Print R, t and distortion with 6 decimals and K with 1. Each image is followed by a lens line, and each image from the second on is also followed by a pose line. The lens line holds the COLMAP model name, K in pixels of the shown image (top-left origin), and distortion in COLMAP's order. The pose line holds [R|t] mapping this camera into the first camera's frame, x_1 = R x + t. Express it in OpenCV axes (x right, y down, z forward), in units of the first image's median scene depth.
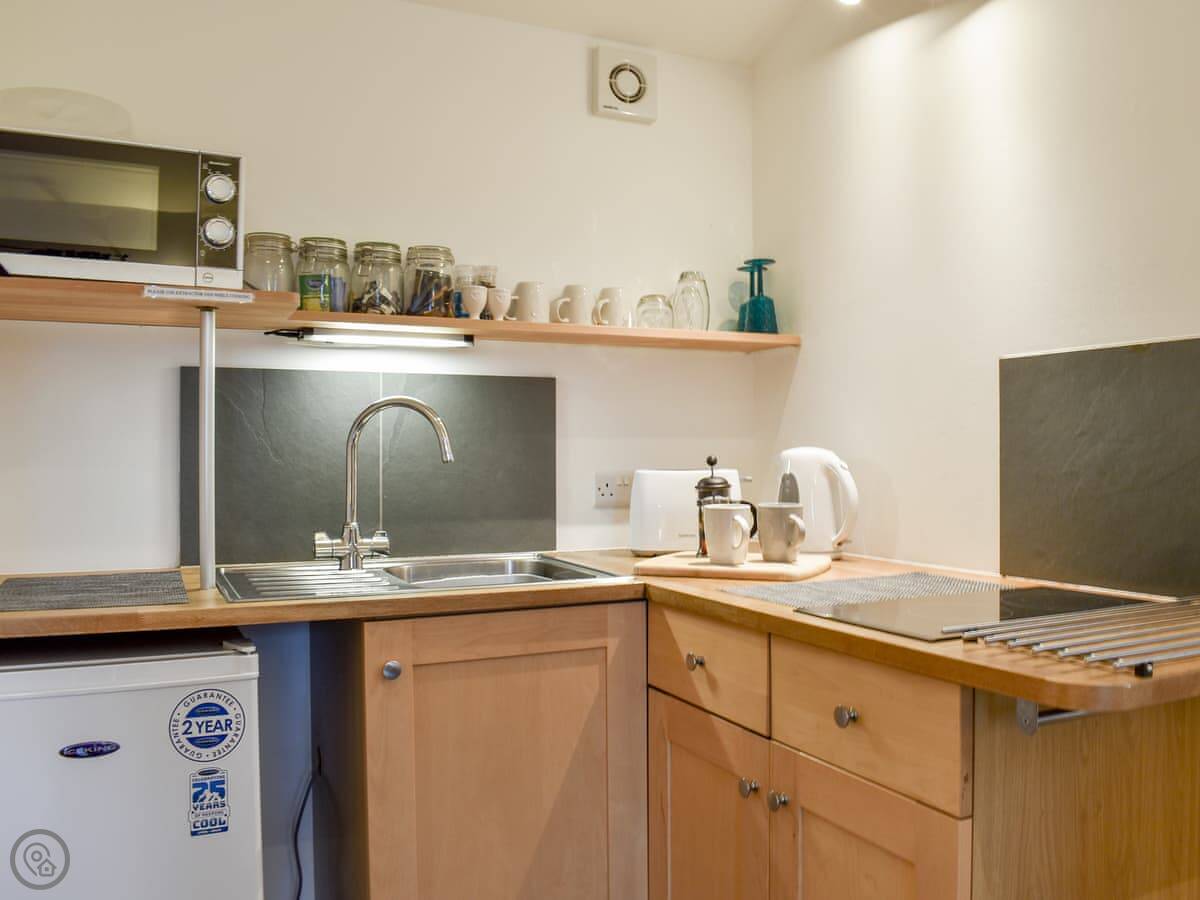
lens RADIAL K [[1109.8, 0, 679.0], [0, 1109.8, 446.5], [0, 0, 1]] dist [-0.102256, 0.011617]
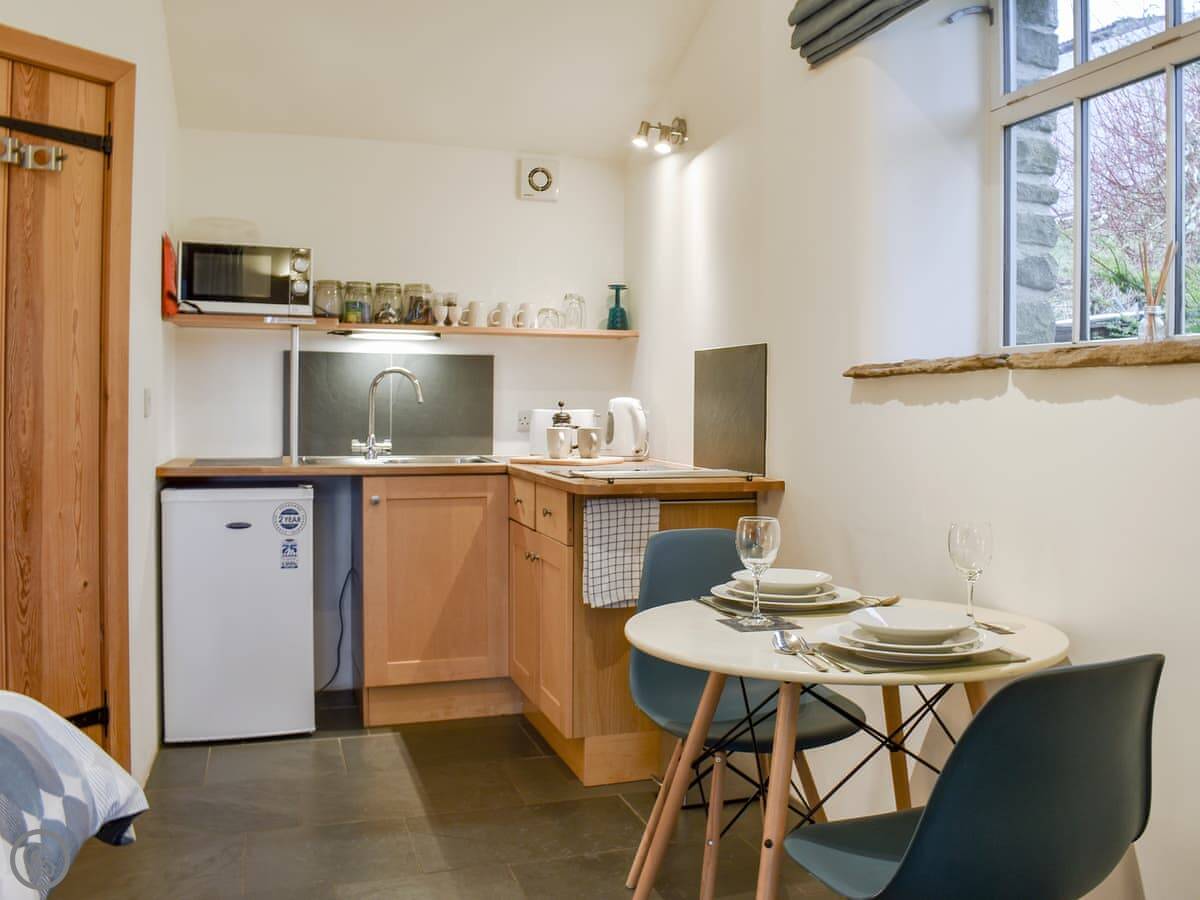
lens RADIAL K [[1026.0, 0, 602.4], [0, 1026.0, 413.5], [0, 0, 1]] dist [-0.090062, 0.000595]
pose [[0.990094, 0.013250, -0.139777, 0.333120], [-0.010757, 0.999770, 0.018575, -0.003703], [0.139991, -0.016887, 0.990009, -0.663193]]
